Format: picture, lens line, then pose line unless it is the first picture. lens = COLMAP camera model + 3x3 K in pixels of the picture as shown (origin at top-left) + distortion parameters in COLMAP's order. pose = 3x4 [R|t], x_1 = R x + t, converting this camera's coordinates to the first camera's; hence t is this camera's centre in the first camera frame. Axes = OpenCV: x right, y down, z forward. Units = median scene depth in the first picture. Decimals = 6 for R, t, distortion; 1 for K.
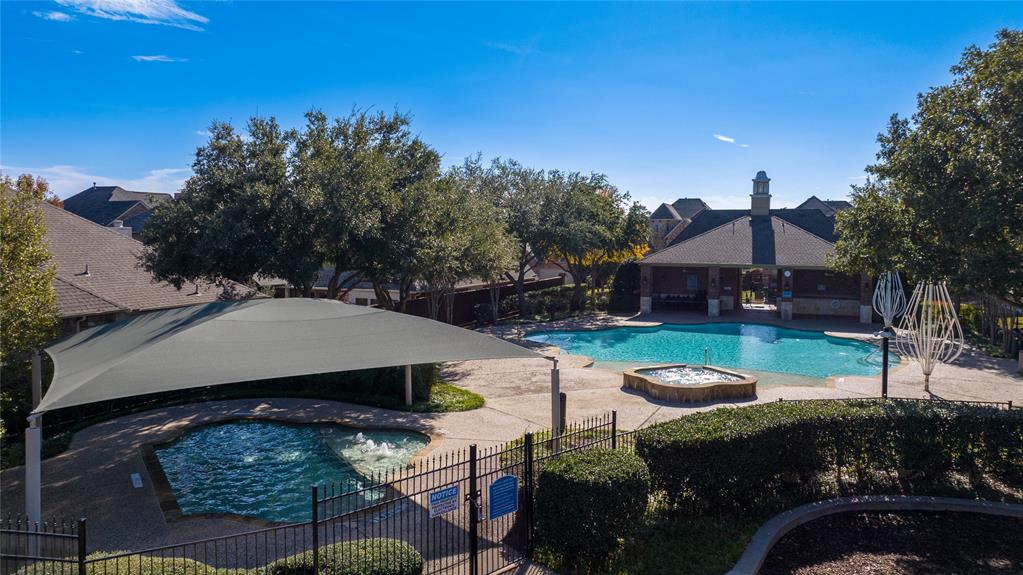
lens RADIAL K [[758.2, 0, 513.6], [0, 758.2, 287.2], [0, 0, 1]] dist [-0.011109, -0.001567]
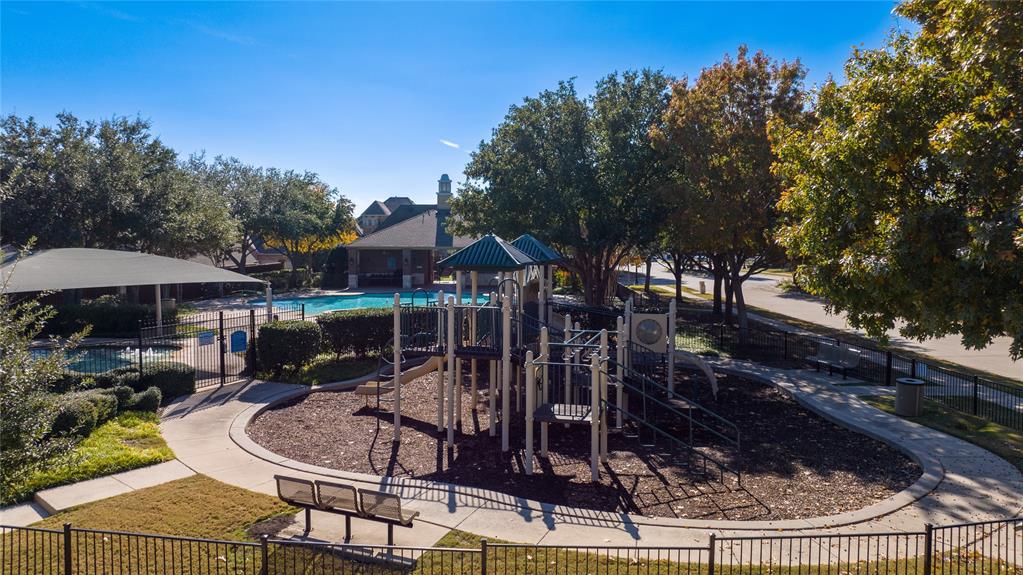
lens RADIAL K [[758.2, 0, 512.0], [0, 758.2, 283.1], [0, 0, 1]] dist [-0.011109, -0.001567]
pose [[0.938327, -0.018621, 0.345247, -0.005500], [0.021079, 0.999772, -0.003365, 0.037323], [-0.345106, 0.010435, 0.938506, -0.236070]]
